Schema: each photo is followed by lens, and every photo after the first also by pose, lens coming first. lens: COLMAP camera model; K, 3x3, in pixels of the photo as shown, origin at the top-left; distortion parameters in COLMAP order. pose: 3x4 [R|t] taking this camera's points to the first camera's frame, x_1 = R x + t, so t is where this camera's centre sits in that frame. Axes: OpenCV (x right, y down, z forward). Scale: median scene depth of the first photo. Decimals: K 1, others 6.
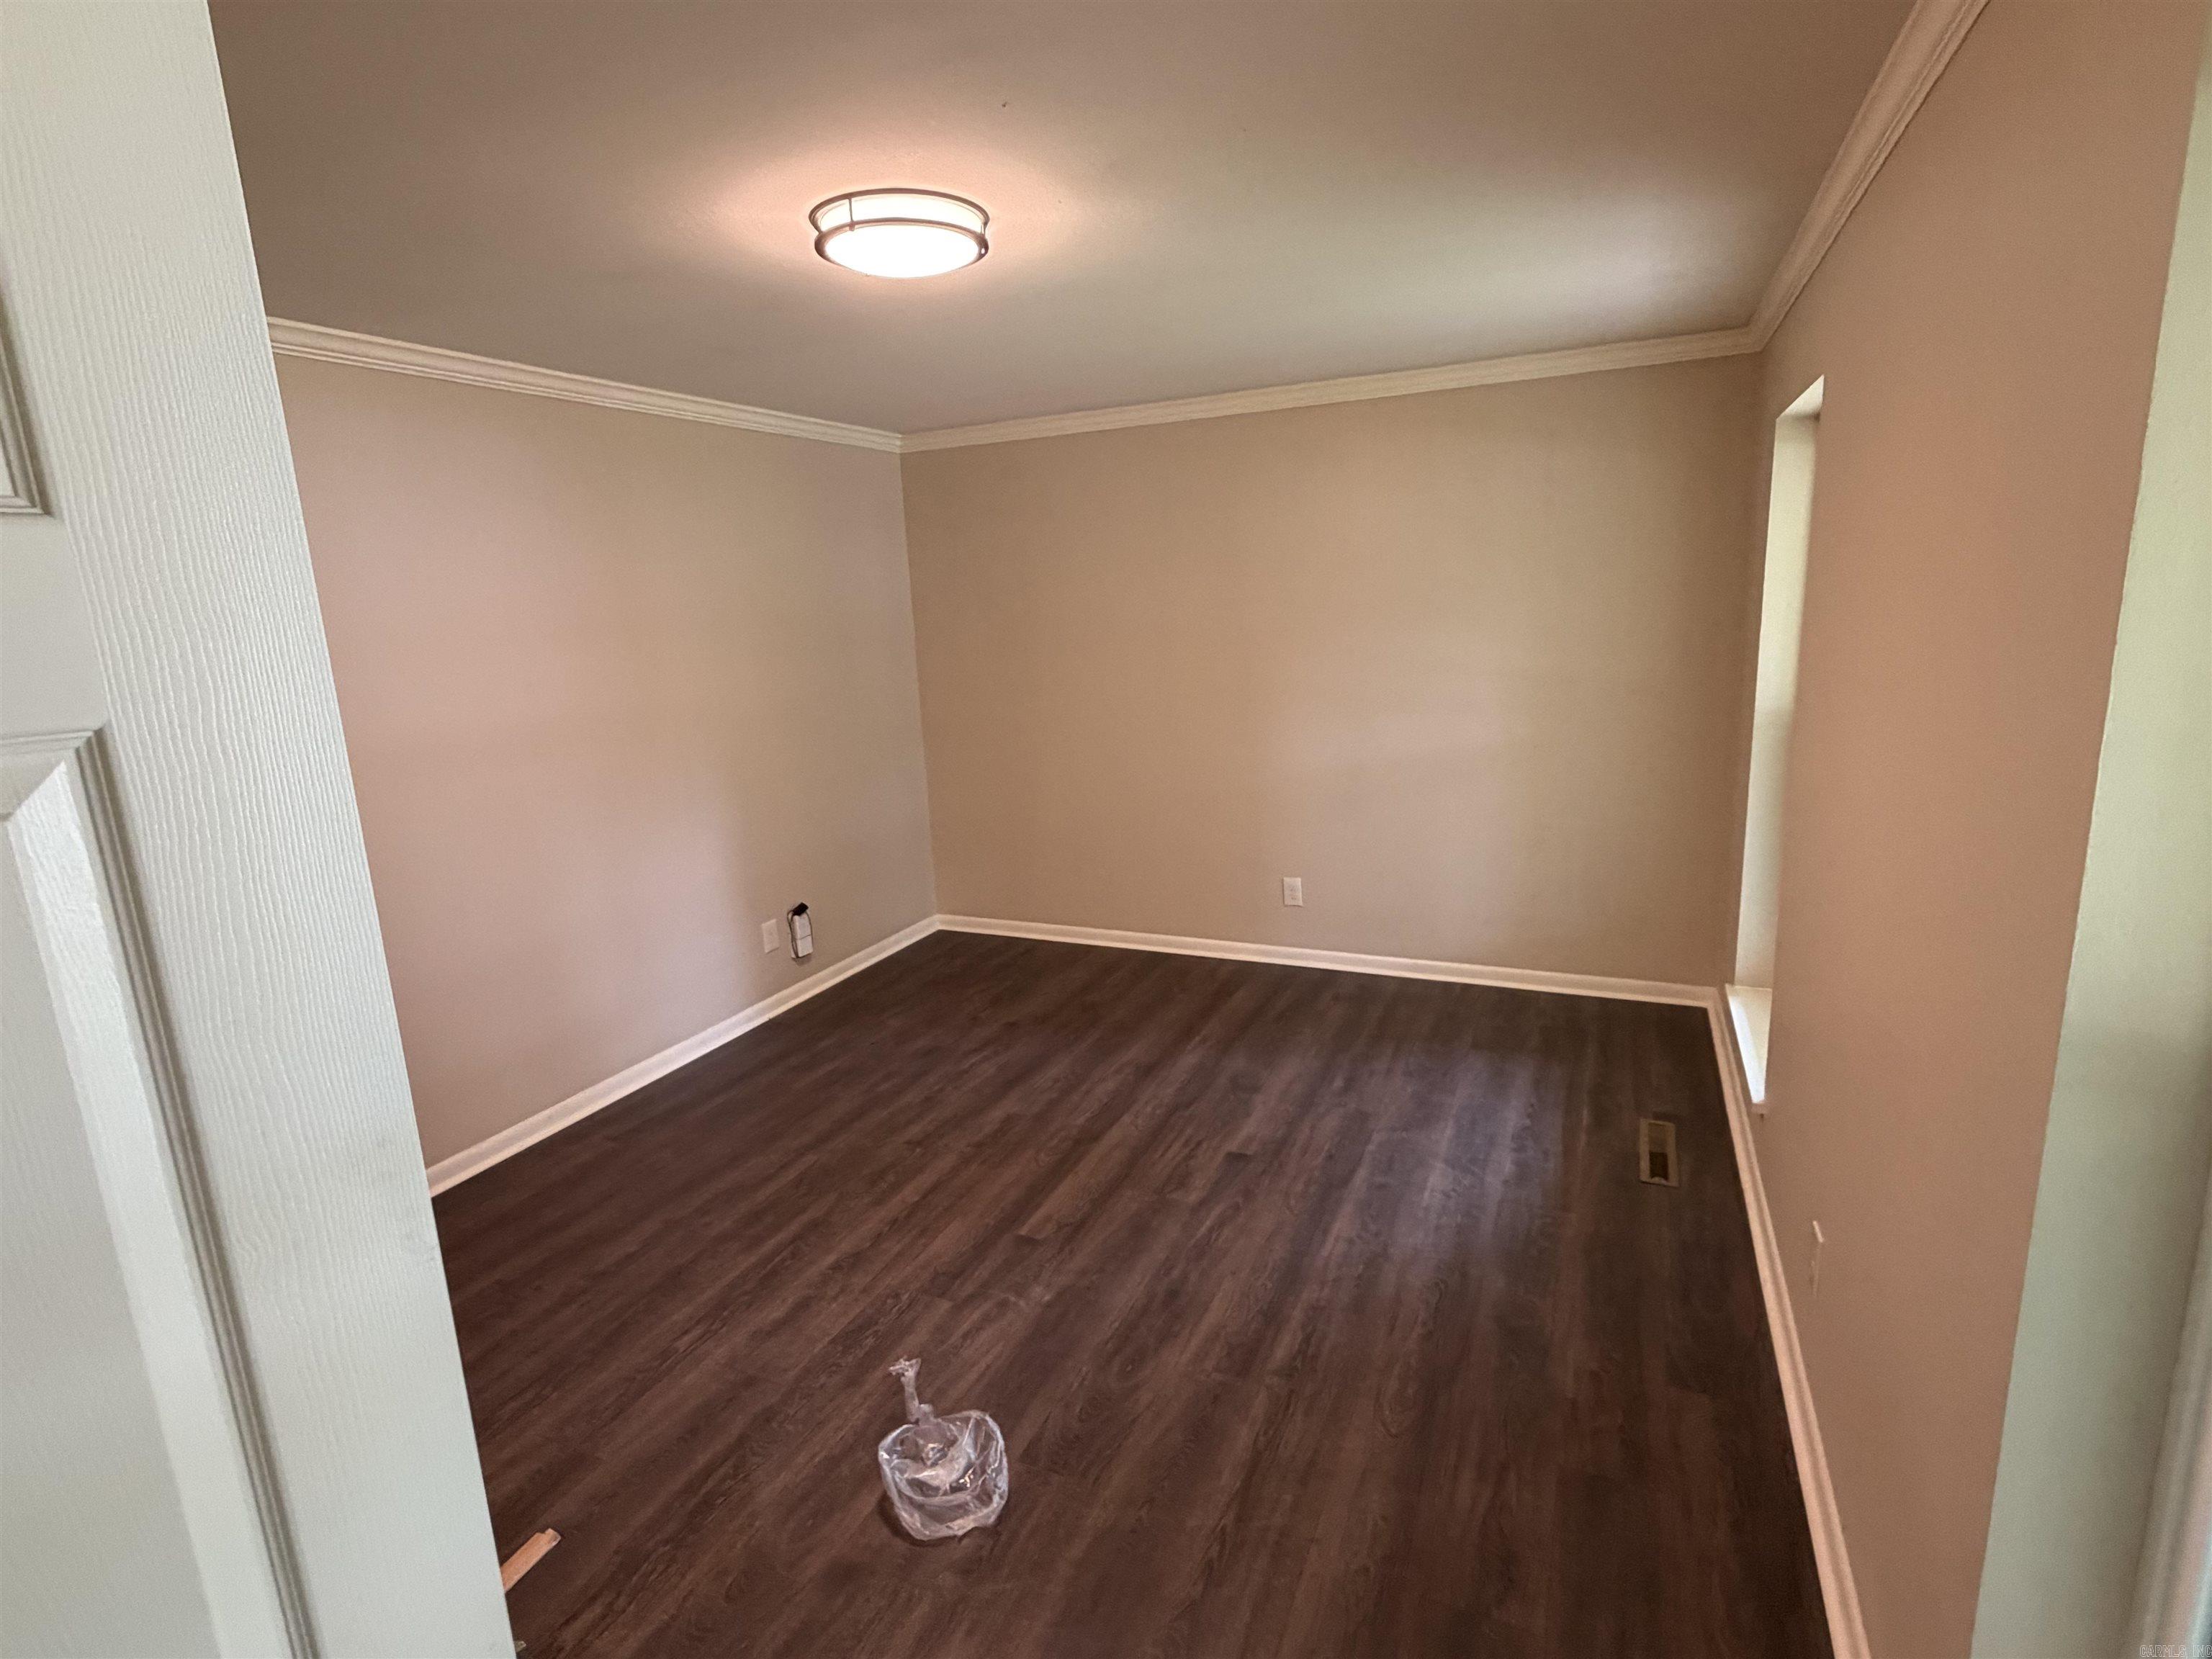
lens RADIAL K [[1096.4, 0, 1102.3], [0, 1096.4, 823.0], [0, 0, 1]] dist [0.009807, 0.000356]
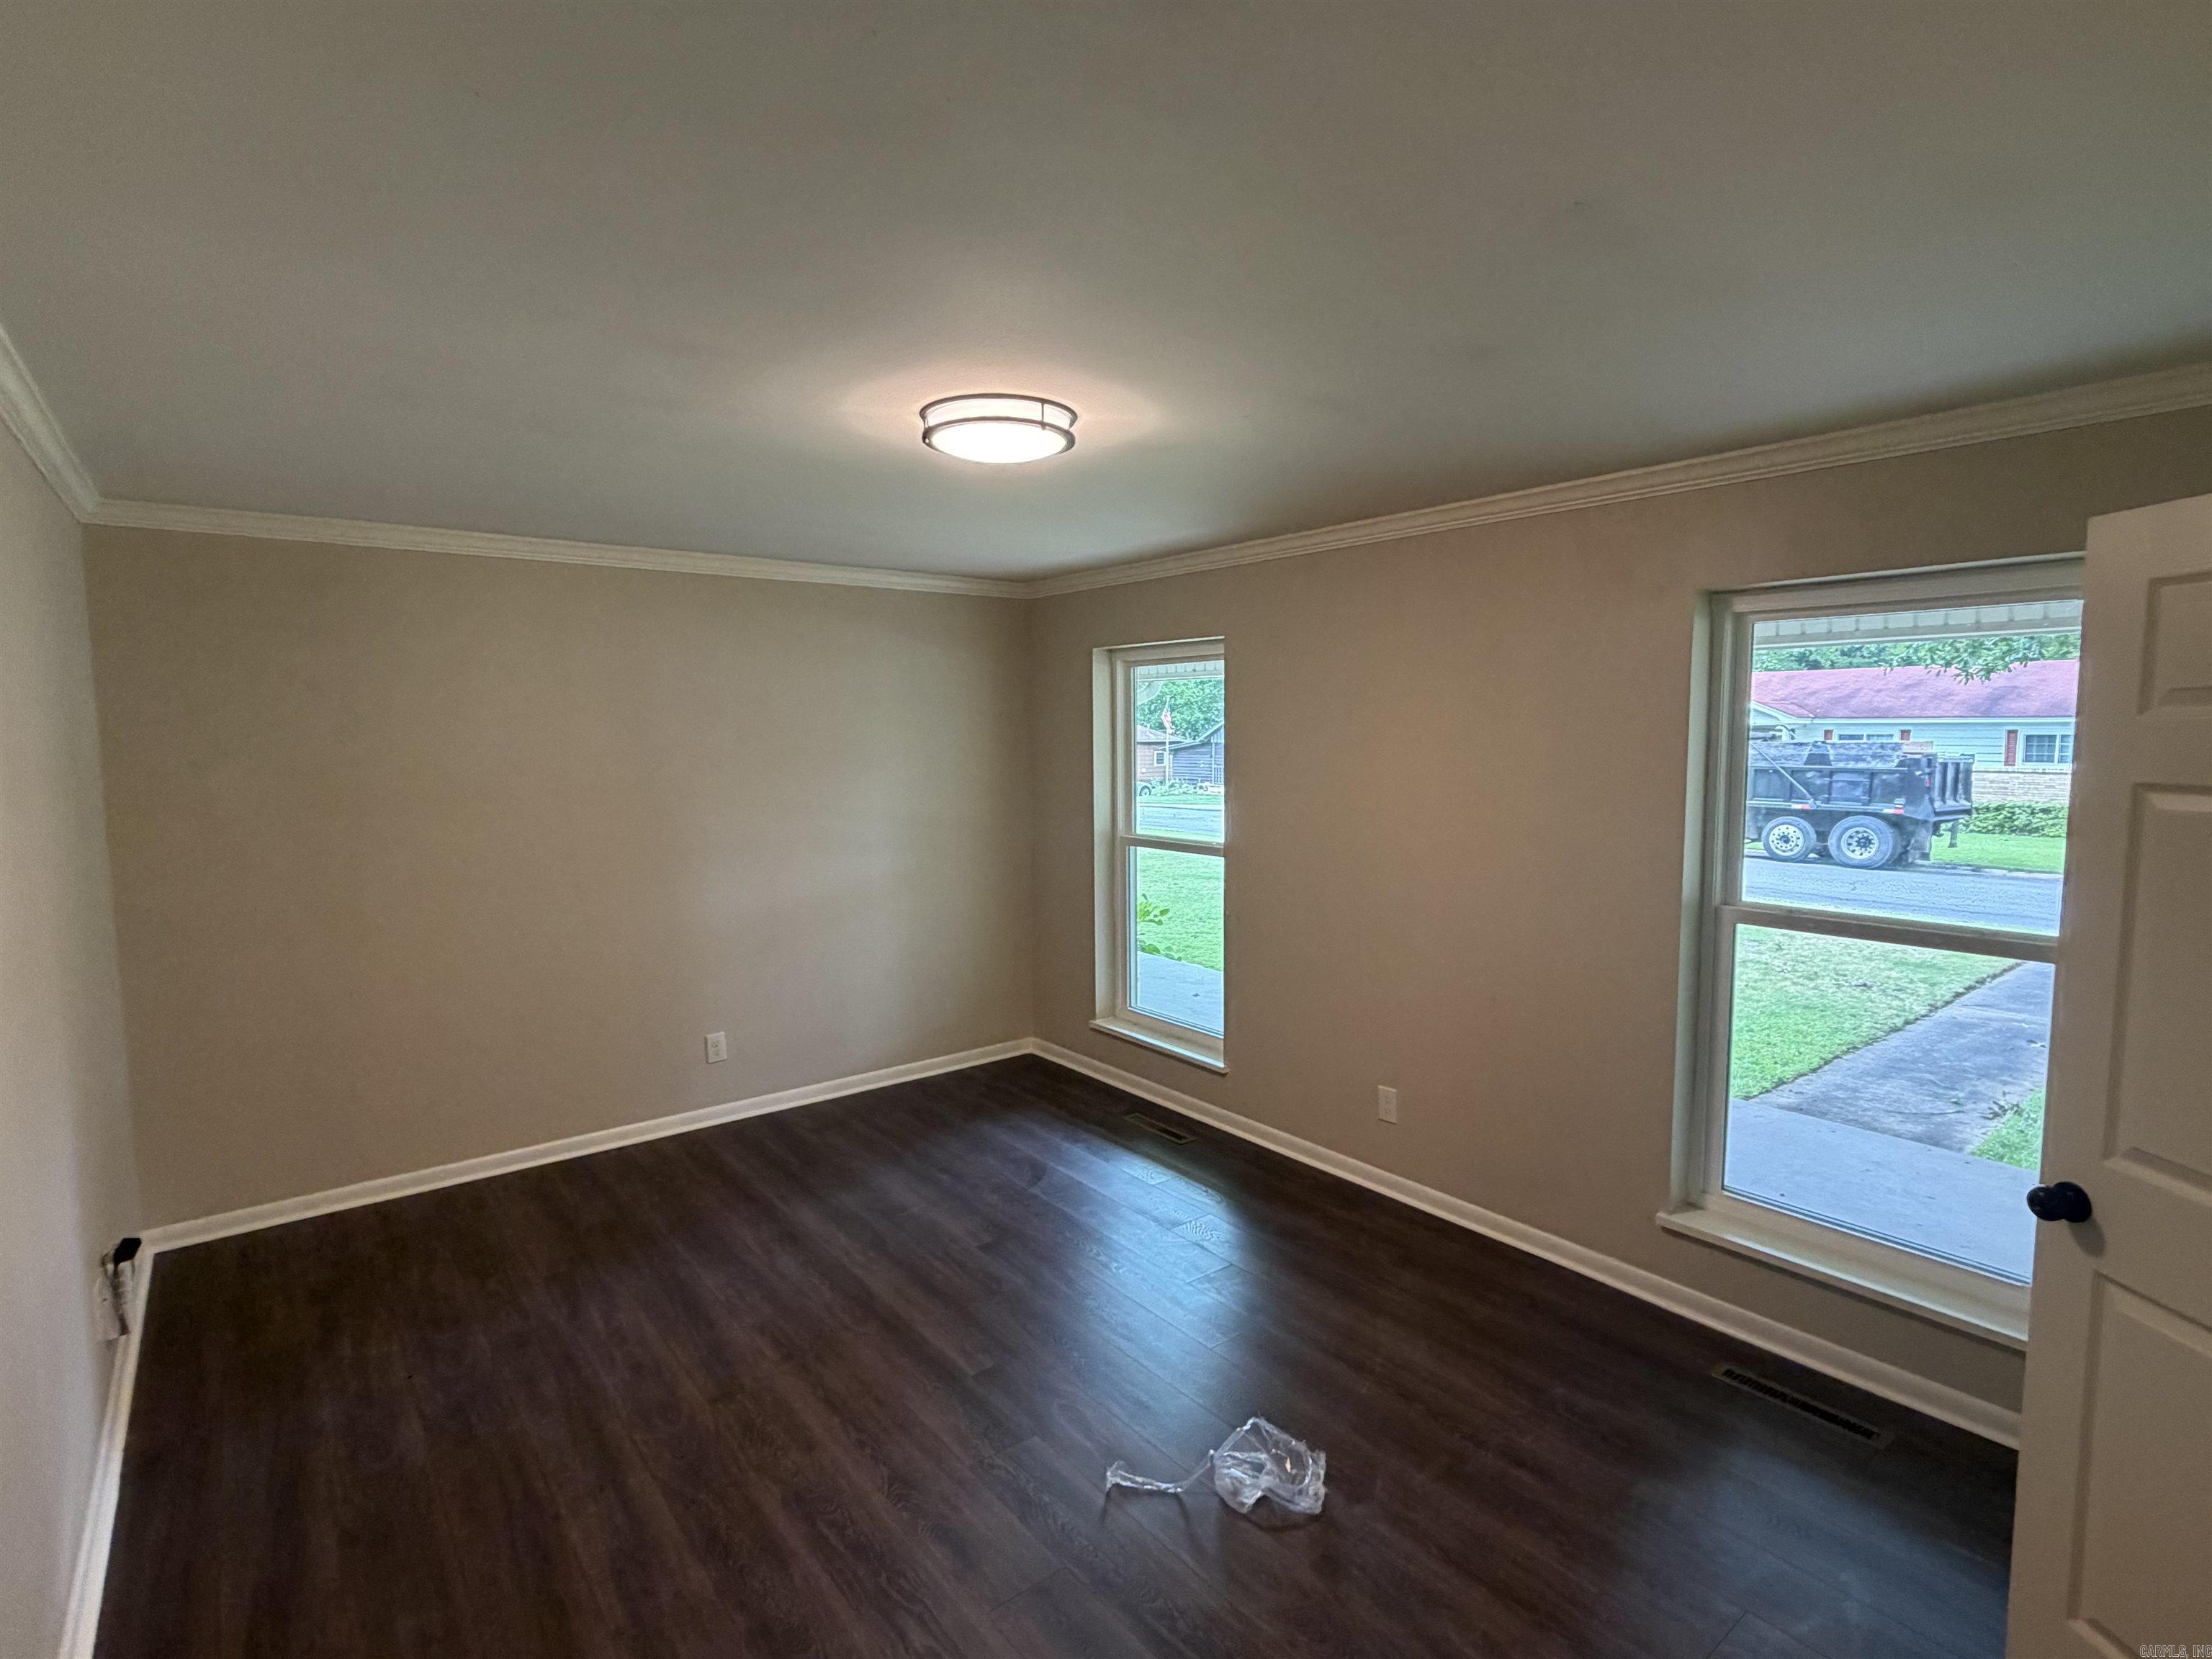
lens RADIAL K [[1096.4, 0, 1119.8], [0, 1096.4, 820.8], [0, 0, 1]] dist [0.009807, 0.000356]
pose [[0.451867, -0.035521, 0.891378, -0.642857], [0.168212, 0.984675, -0.046033, -0.037179], [-0.876083, 0.170742, 0.450917, 0.253996]]
